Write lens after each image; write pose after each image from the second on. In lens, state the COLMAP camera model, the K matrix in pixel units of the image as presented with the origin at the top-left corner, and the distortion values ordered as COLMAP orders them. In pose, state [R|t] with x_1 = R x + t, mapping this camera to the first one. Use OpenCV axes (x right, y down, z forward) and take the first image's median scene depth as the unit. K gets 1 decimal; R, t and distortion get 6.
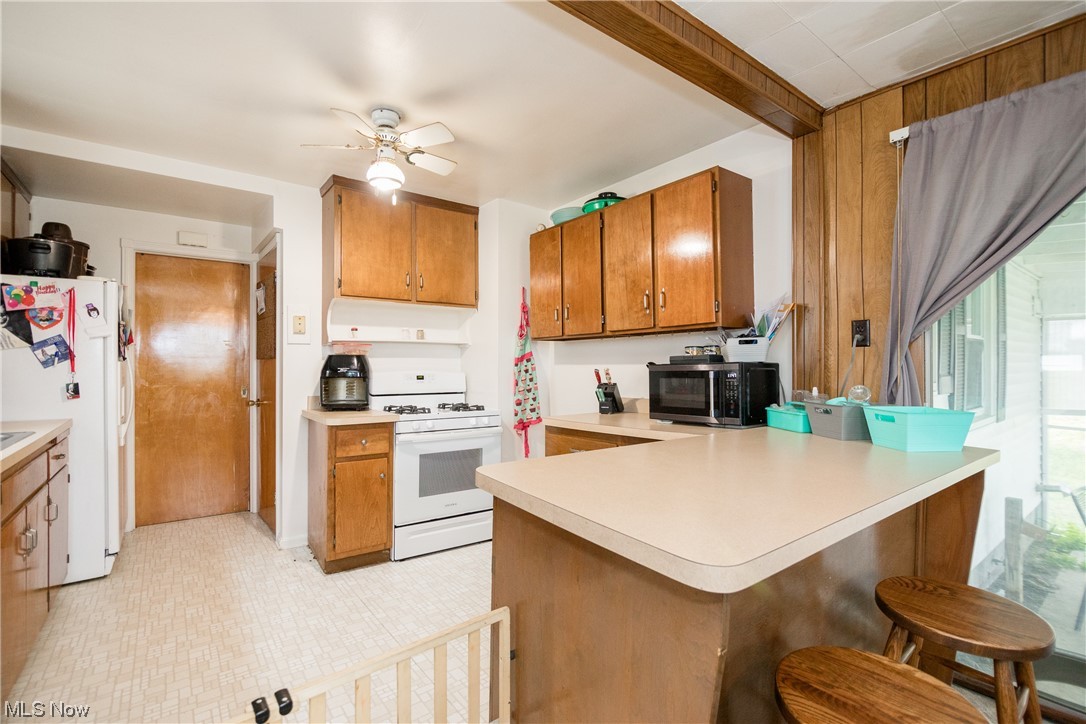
lens RADIAL K [[491.9, 0, 544.1], [0, 491.9, 362.7], [0, 0, 1]] dist [-0.000859, 0.000066]
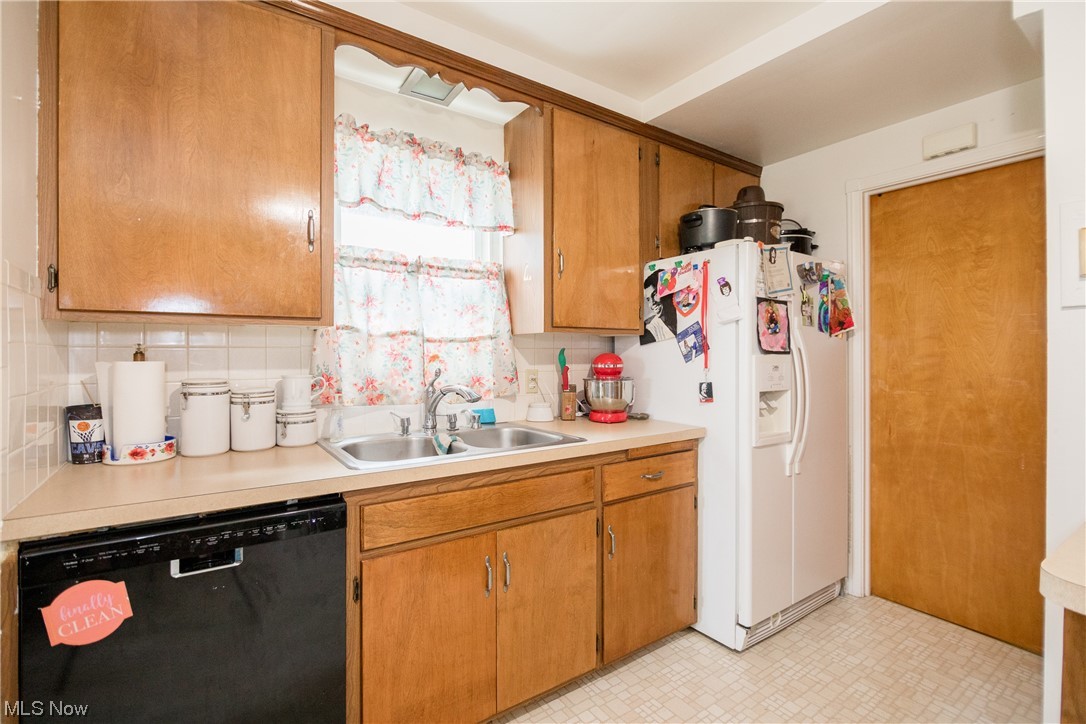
lens RADIAL K [[507.8, 0, 533.6], [0, 507.8, 353.1], [0, 0, 1]] dist [-0.003192, 0.000463]
pose [[-0.036740, -0.003224, -0.999320, -0.141090], [0.001020, 0.999994, -0.003264, -0.002595], [0.999324, -0.001139, -0.036737, 0.761067]]
